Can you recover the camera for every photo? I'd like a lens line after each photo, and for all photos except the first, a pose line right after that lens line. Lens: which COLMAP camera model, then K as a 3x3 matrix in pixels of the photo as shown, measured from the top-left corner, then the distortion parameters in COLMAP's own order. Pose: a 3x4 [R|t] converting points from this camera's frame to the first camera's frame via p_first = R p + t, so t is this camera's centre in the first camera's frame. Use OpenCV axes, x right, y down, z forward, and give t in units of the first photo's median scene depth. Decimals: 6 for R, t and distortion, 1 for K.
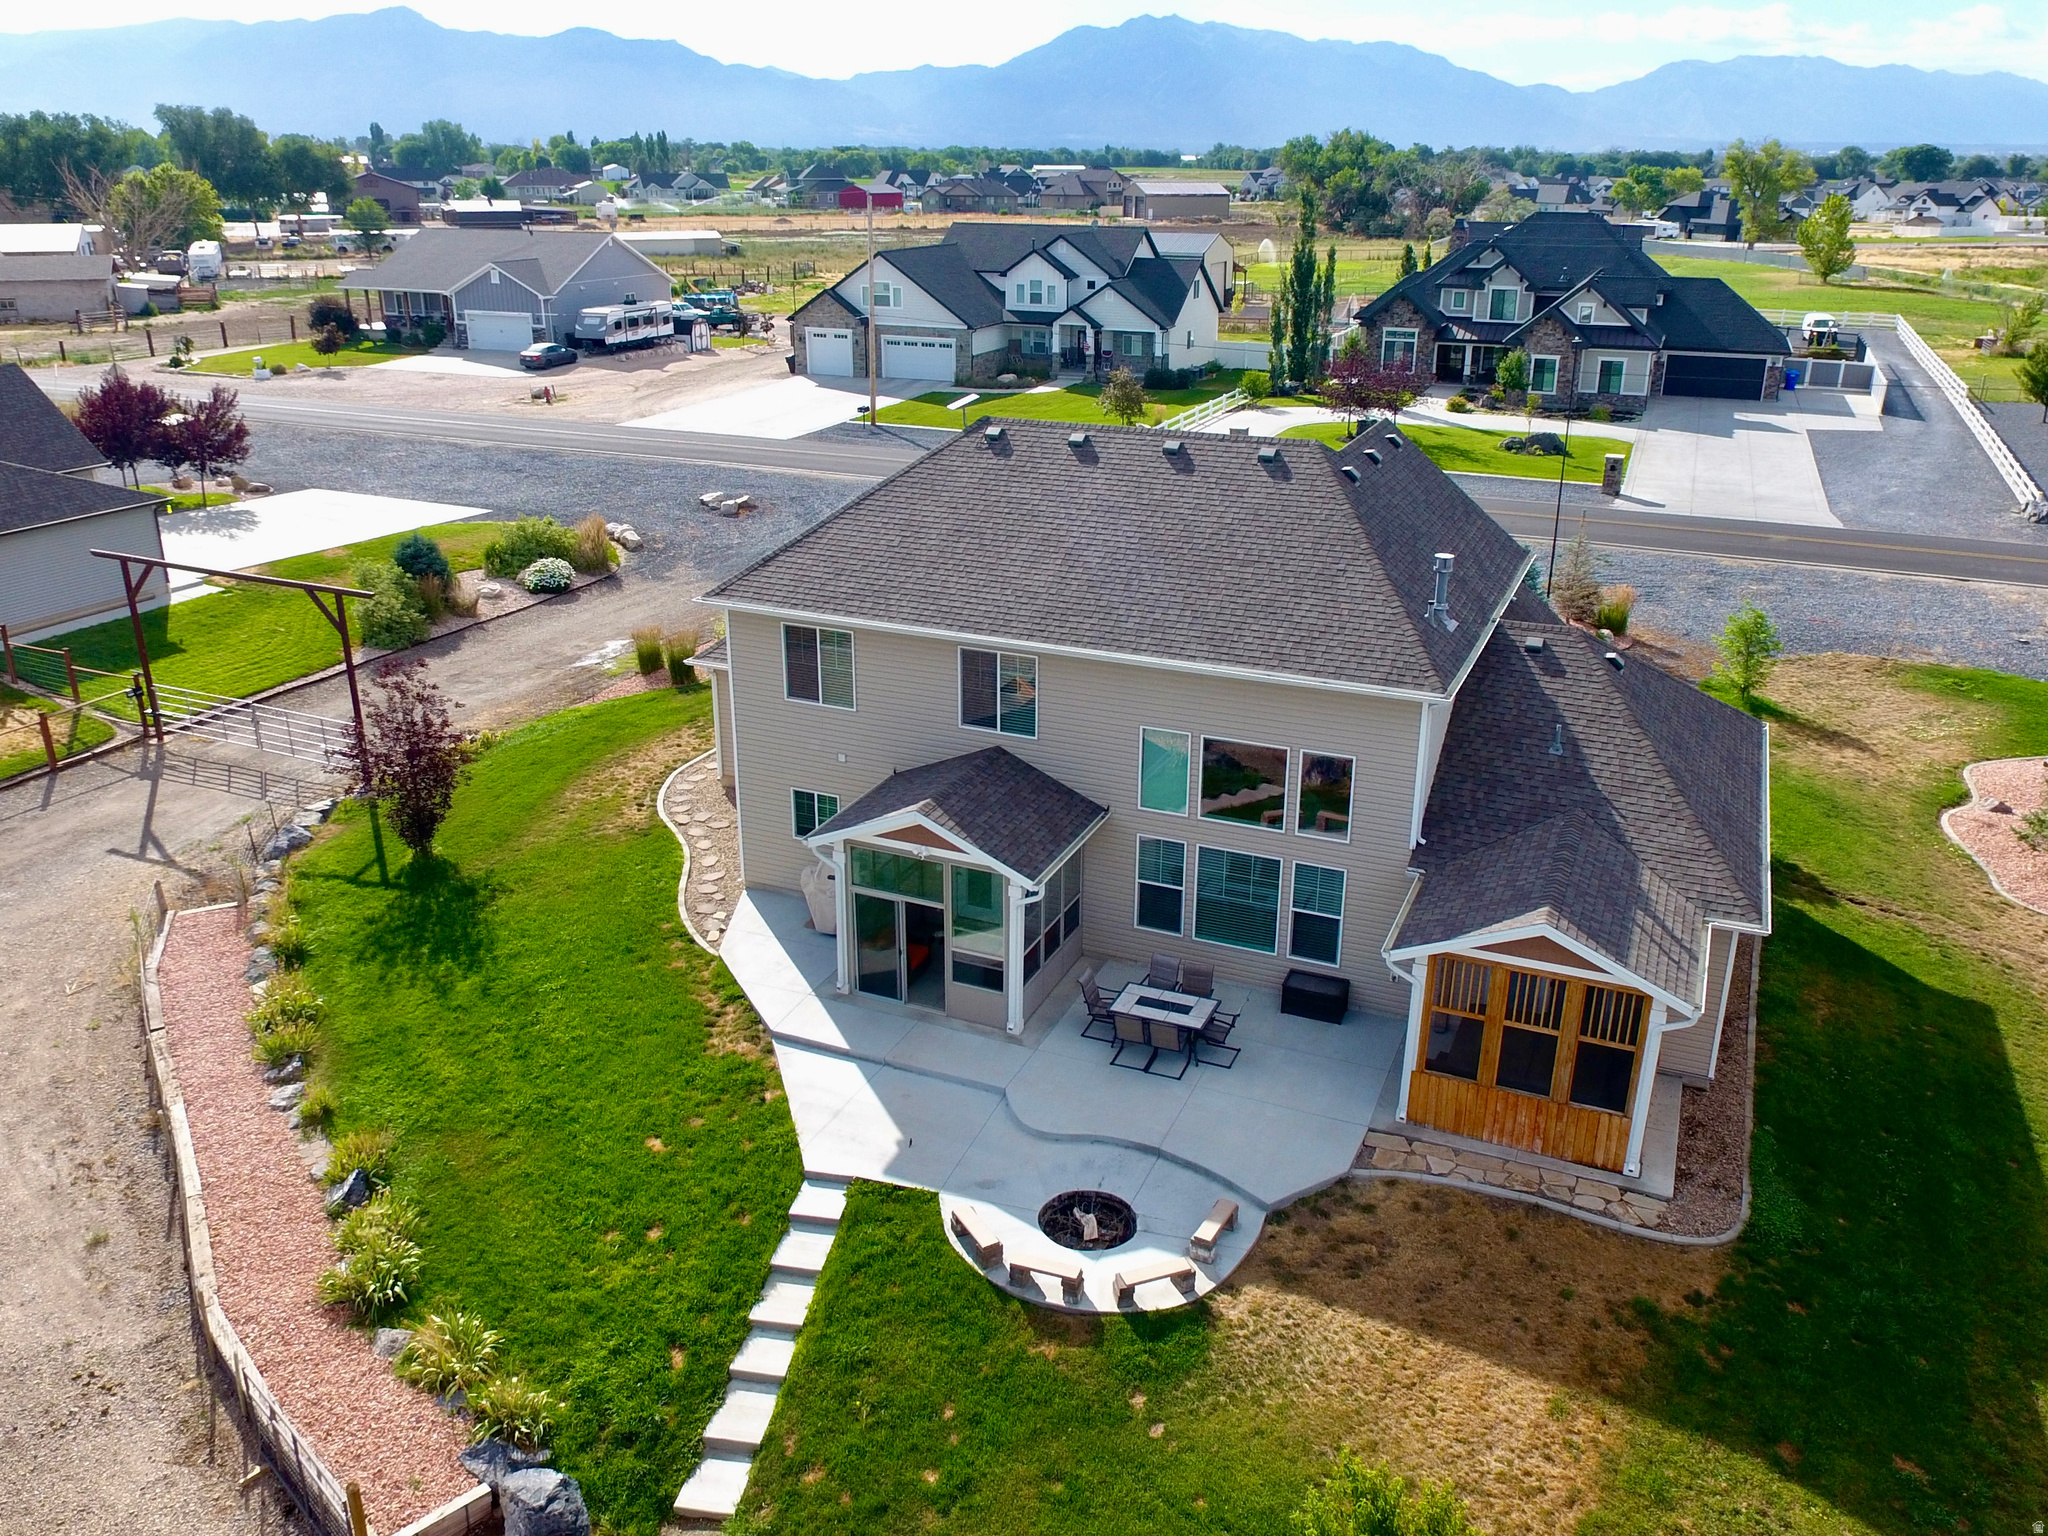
lens RADIAL K [[1580.7, 0, 1035.6], [0, 1580.7, 752.8], [0, 0, 1]] dist [-0.006849, 0.003792]
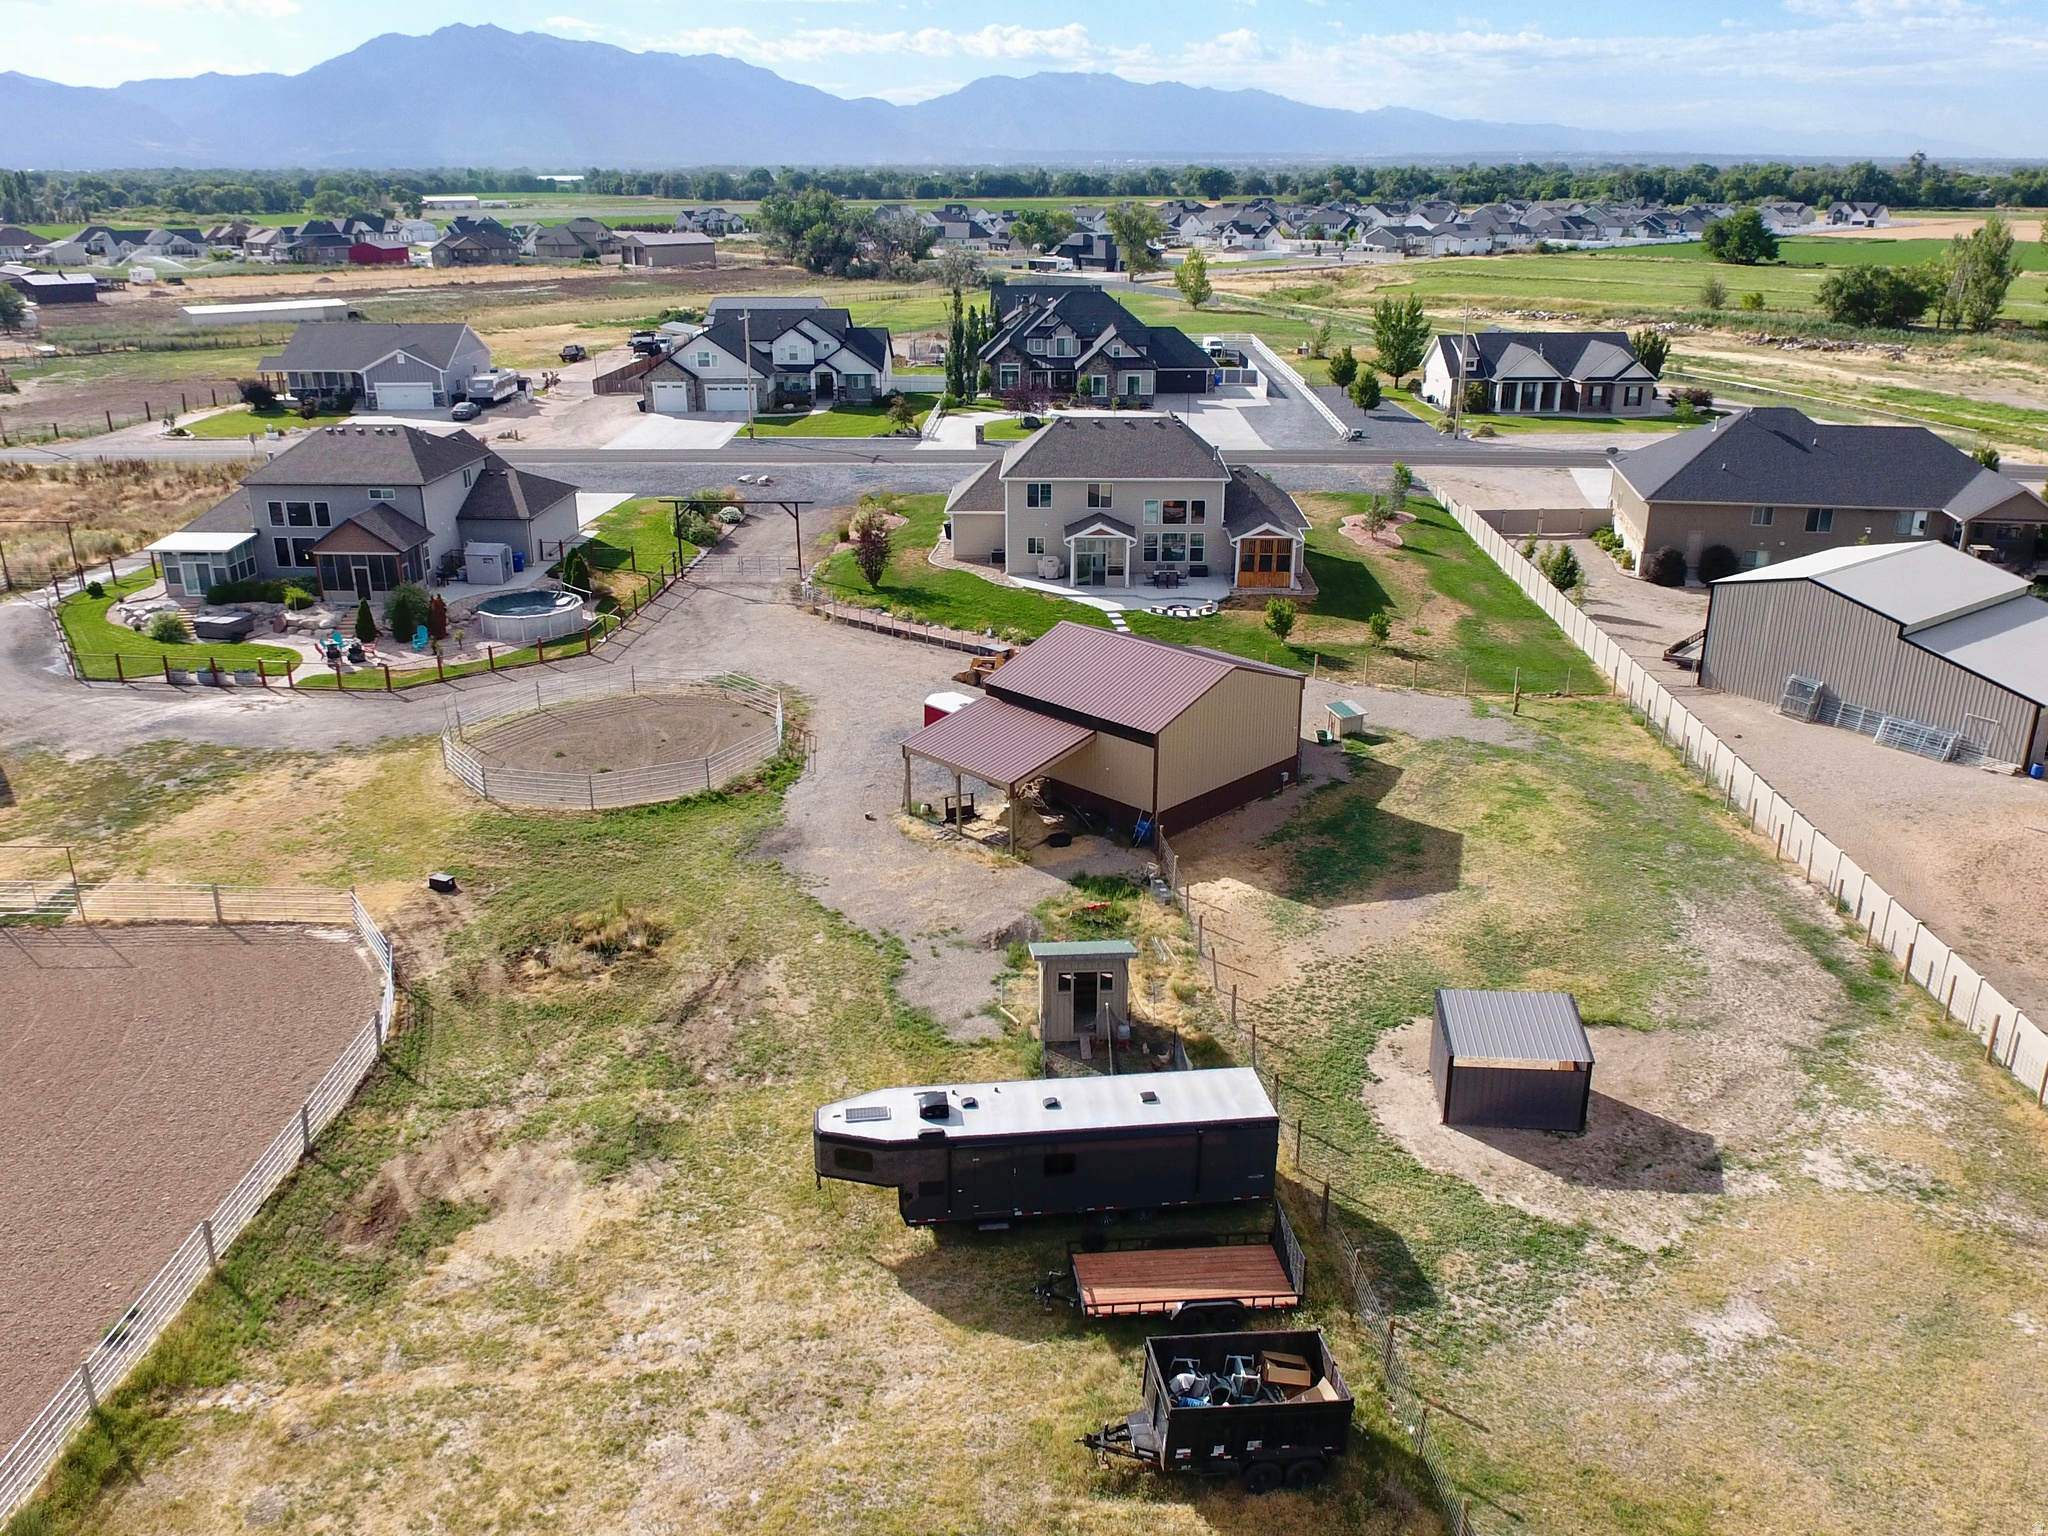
lens RADIAL K [[1580.7, 0, 1029.7], [0, 1580.7, 775.2], [0, 0, 1]] dist [-0.006849, 0.003792]
pose [[0.927426, -0.142436, 0.345822, -1.340371], [0.140094, 0.989624, 0.031899, 0.401387], [-0.346777, 0.018864, 0.937758, -2.002931]]
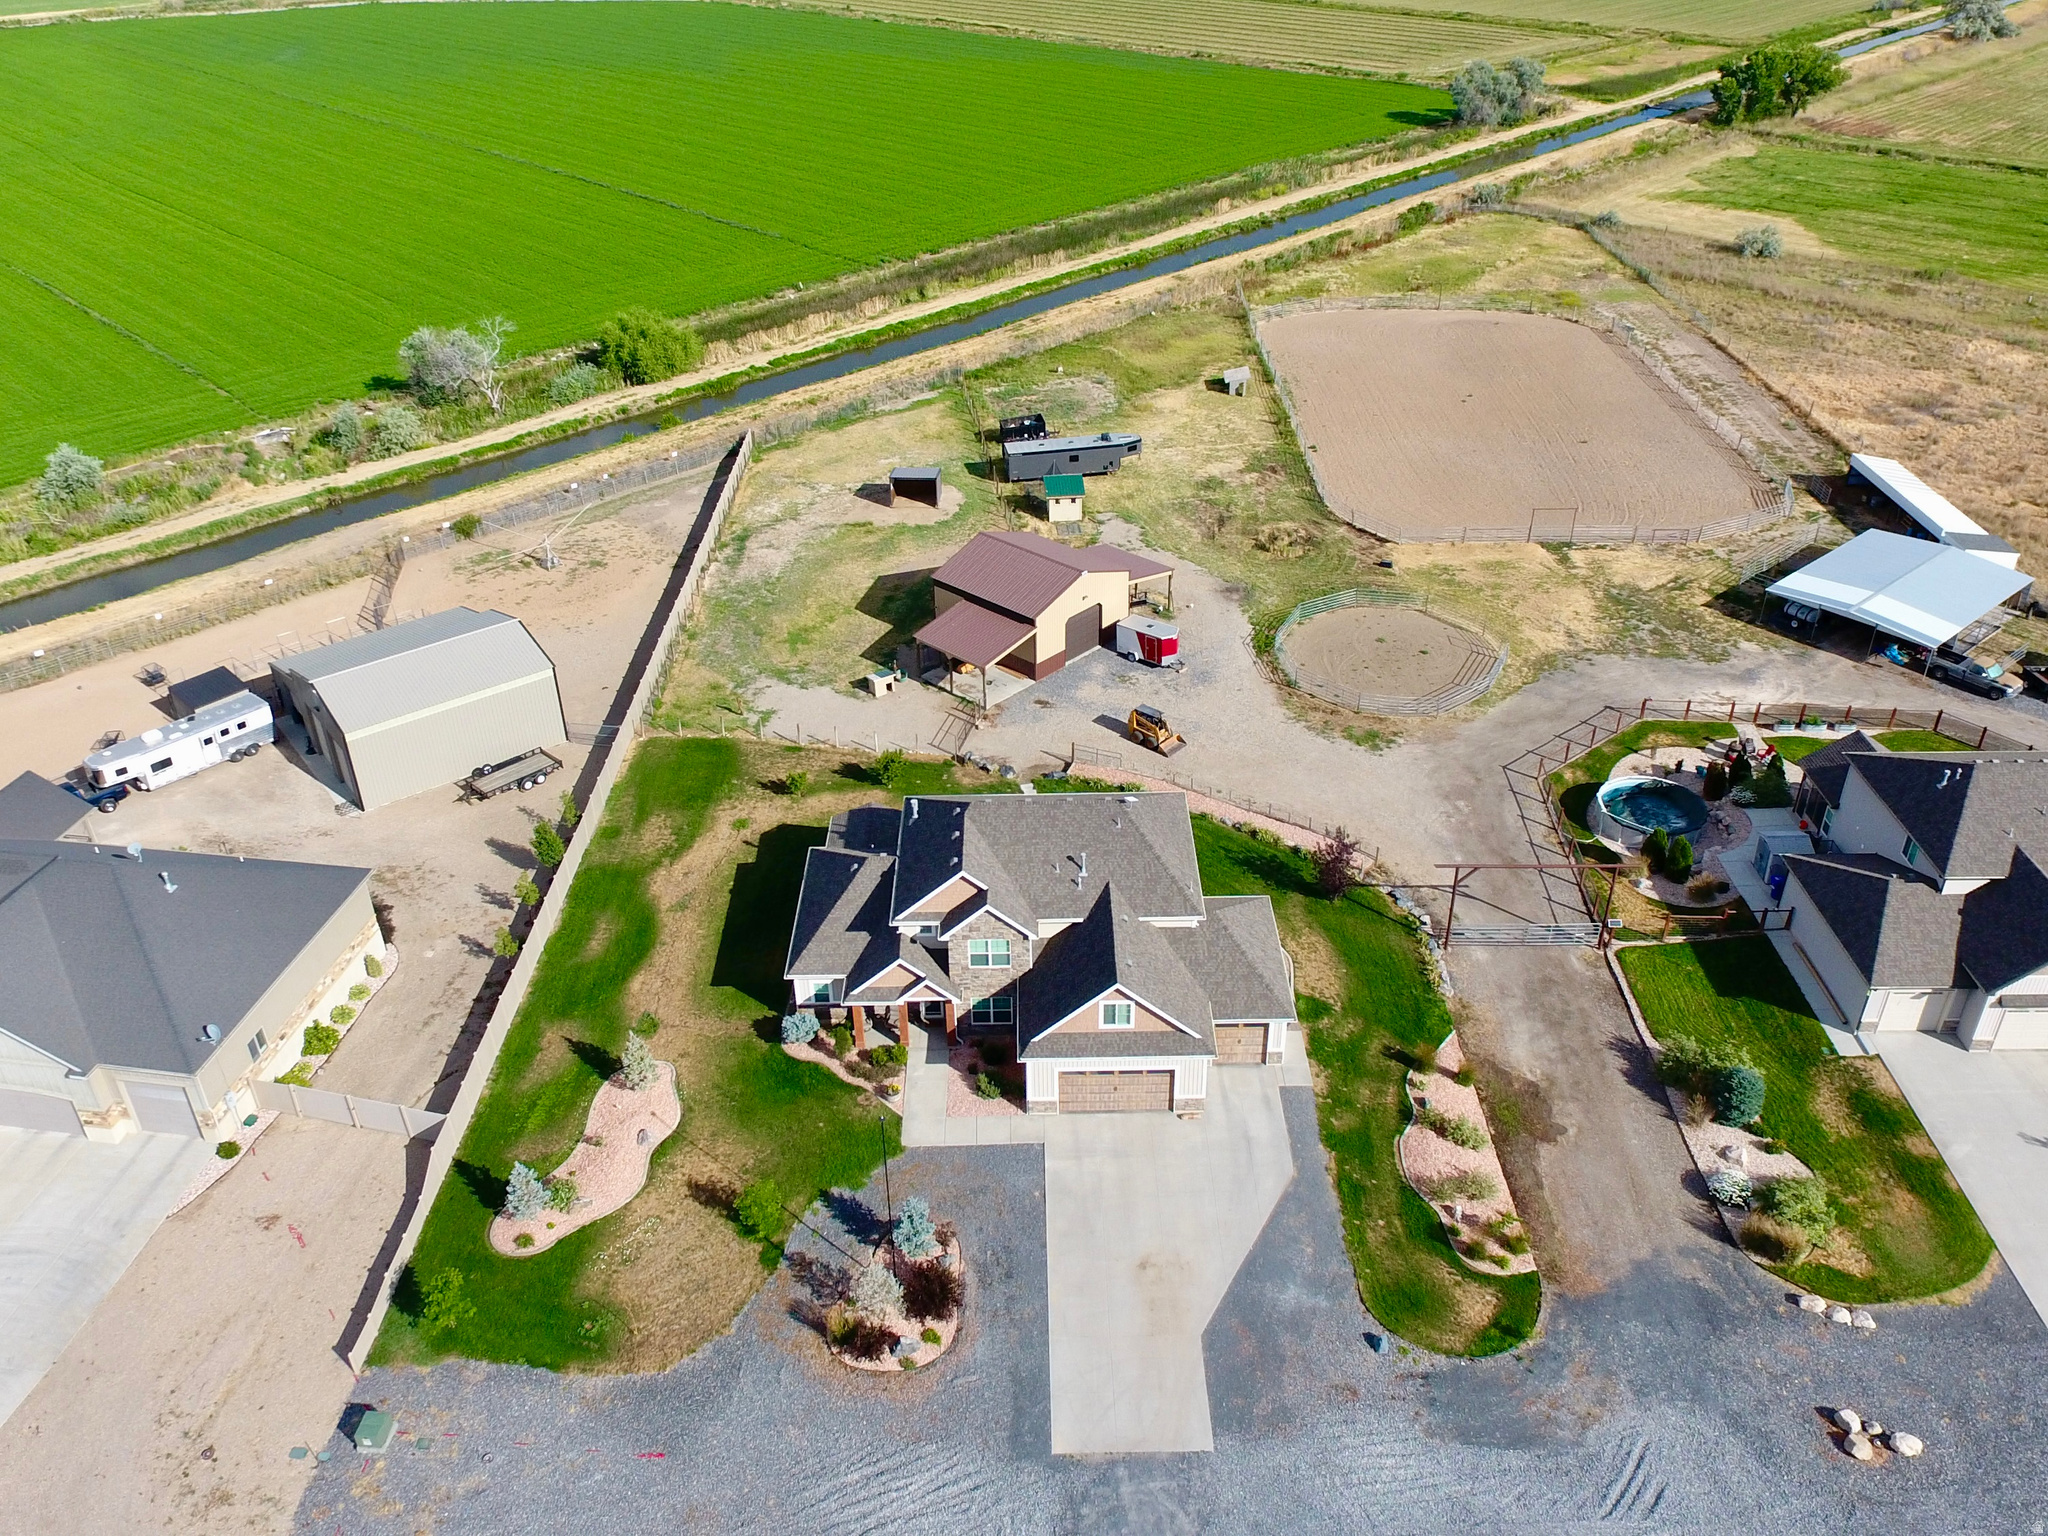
lens RADIAL K [[1580.7, 0, 1034.4], [0, 1580.7, 729.8], [0, 0, 1]] dist [-0.006849, 0.003792]
pose [[-0.914507, 0.211924, -0.344624, 0.898741], [-0.137576, 0.638162, 0.757511, -2.118457], [0.380461, 0.740161, -0.554448, 2.270419]]
